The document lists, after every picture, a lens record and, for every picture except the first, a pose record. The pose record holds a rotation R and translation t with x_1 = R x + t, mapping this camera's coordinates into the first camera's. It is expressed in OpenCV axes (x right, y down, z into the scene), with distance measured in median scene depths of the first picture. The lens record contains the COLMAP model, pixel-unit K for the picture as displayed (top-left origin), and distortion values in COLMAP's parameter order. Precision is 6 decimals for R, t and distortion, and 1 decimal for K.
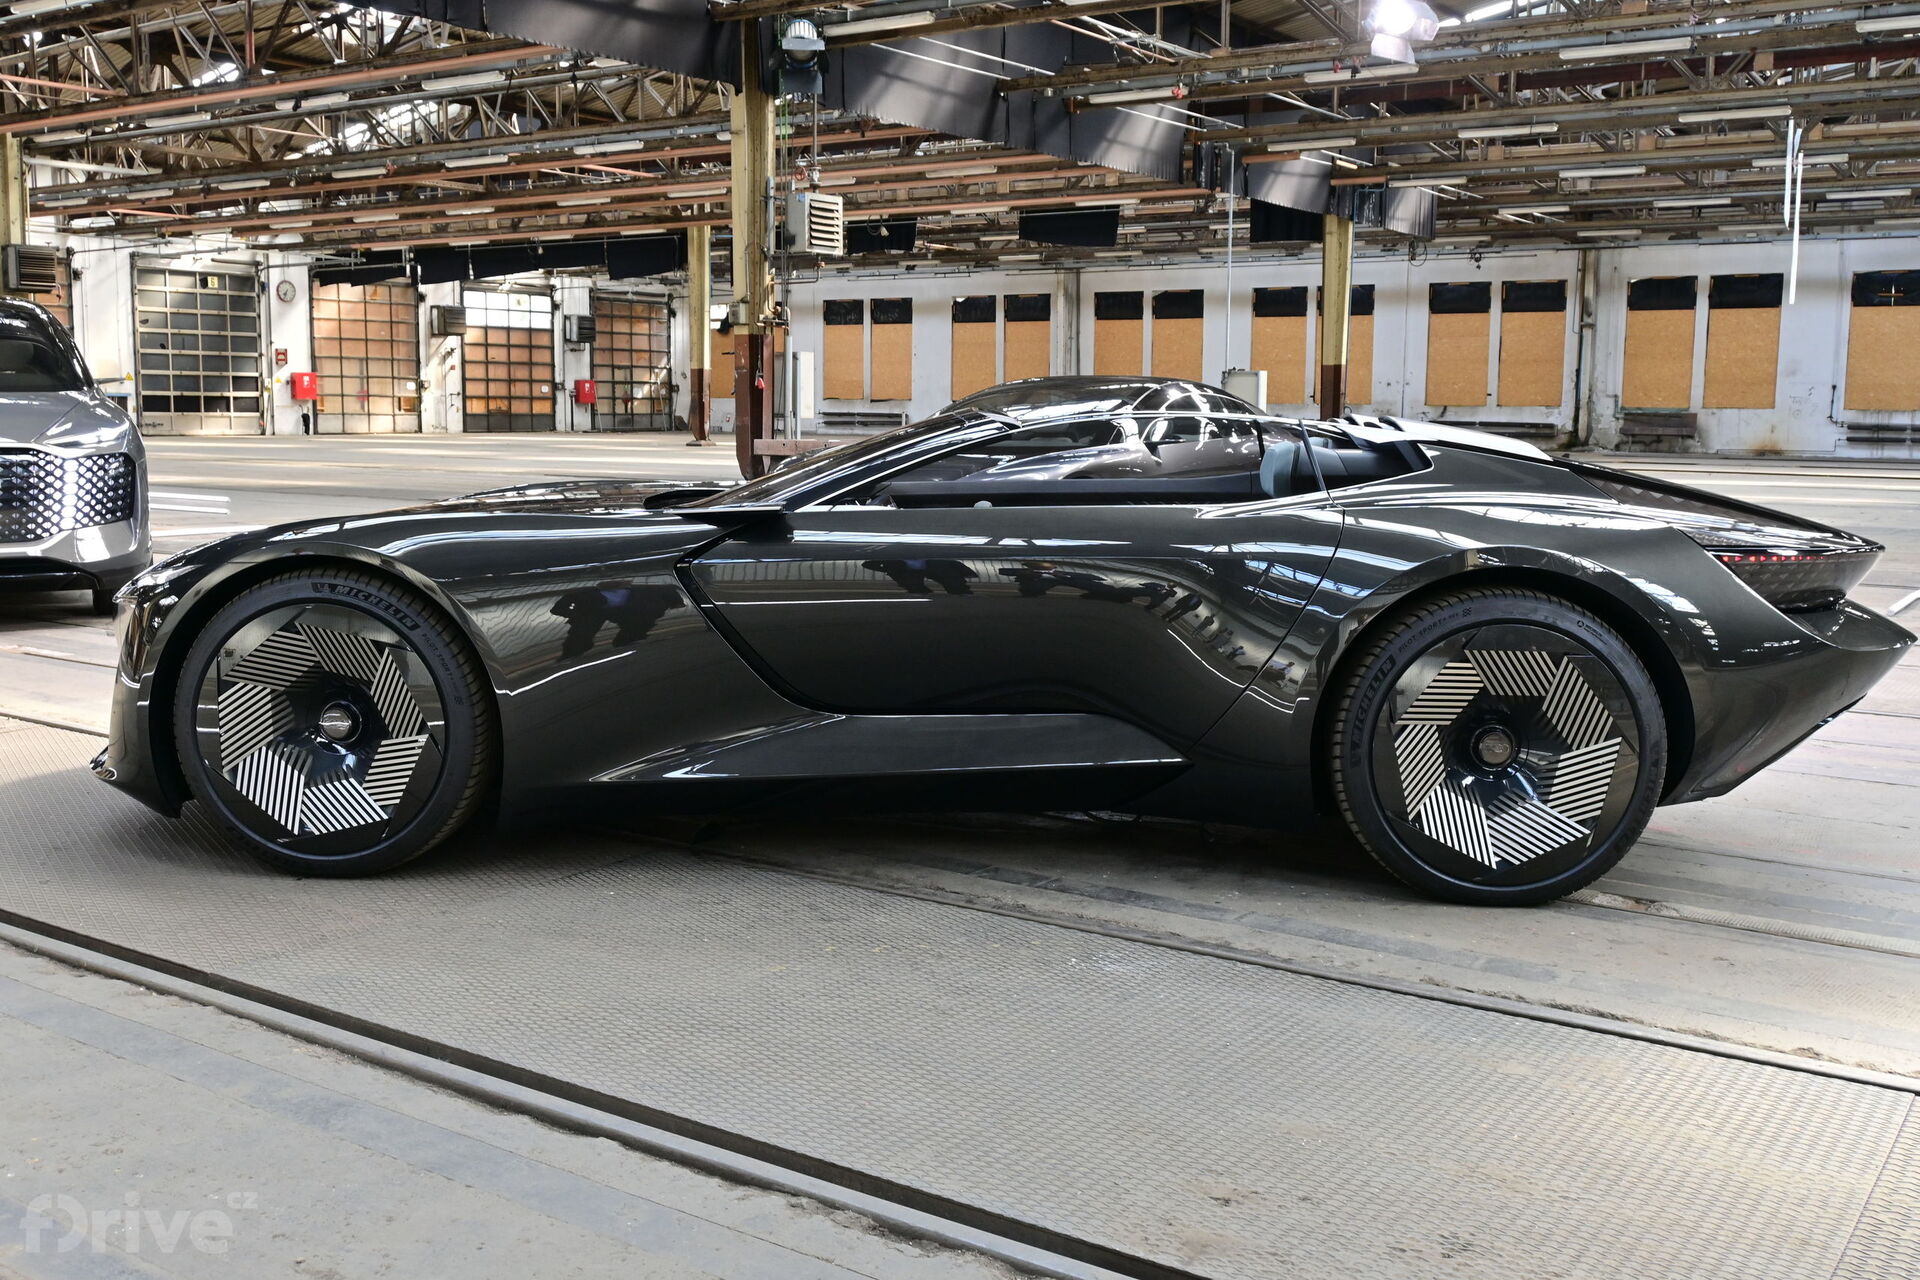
lens RADIAL K [[1834.3, 0, 960.7], [0, 1834.3, 640.3], [0, 0, 1]] dist [-0.000333, 0.000000]
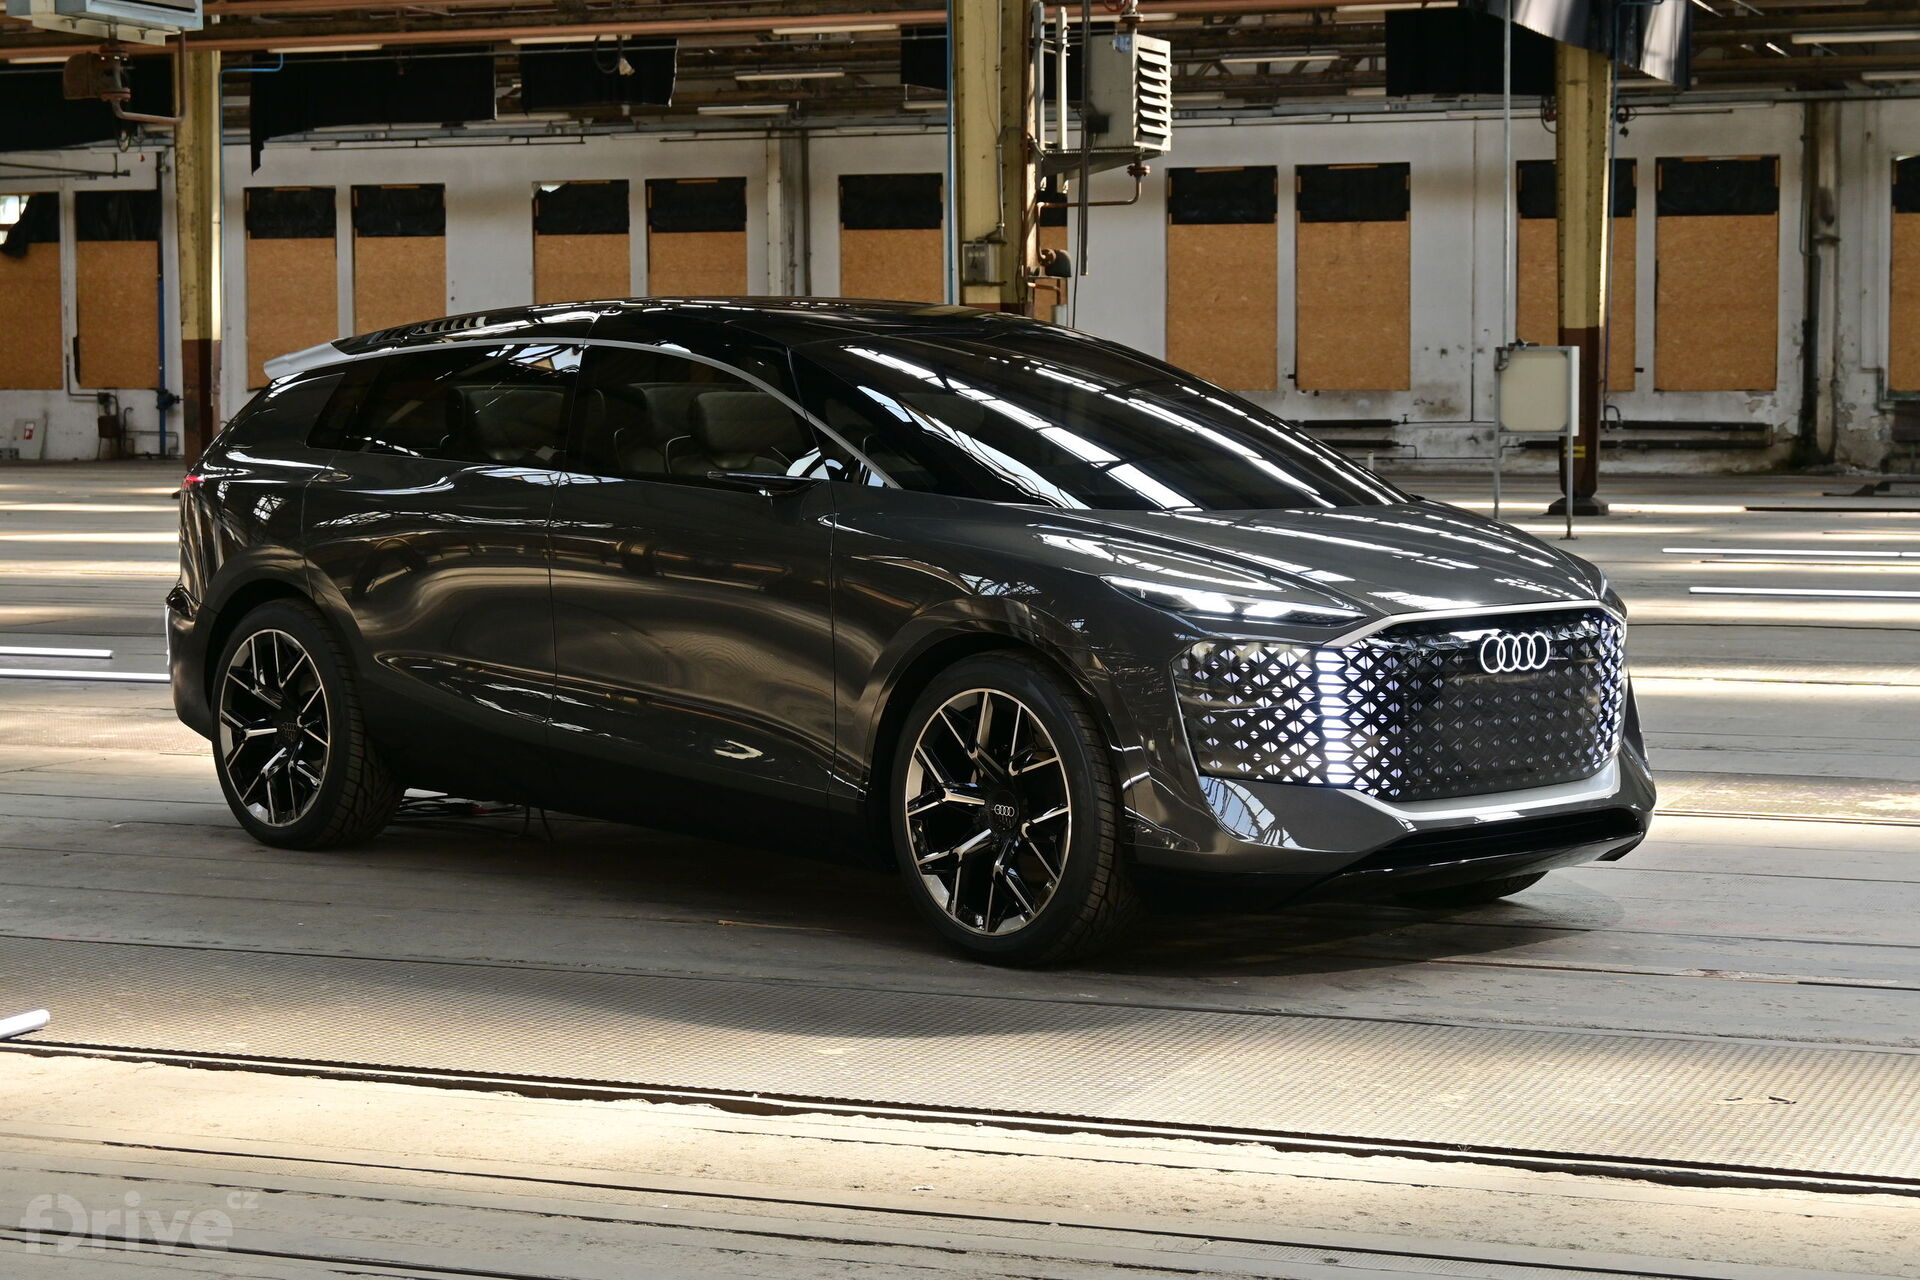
lens RADIAL K [[3754.7, 0, 959.1], [0, 3754.7, 639.6], [0, 0, 1]] dist [0.046292, 0.000000]
pose [[0.974937, -0.027100, 0.220823, -0.149767], [0.039758, 0.997799, -0.053078, -0.006249], [-0.218898, 0.060527, 0.973869, -0.012187]]
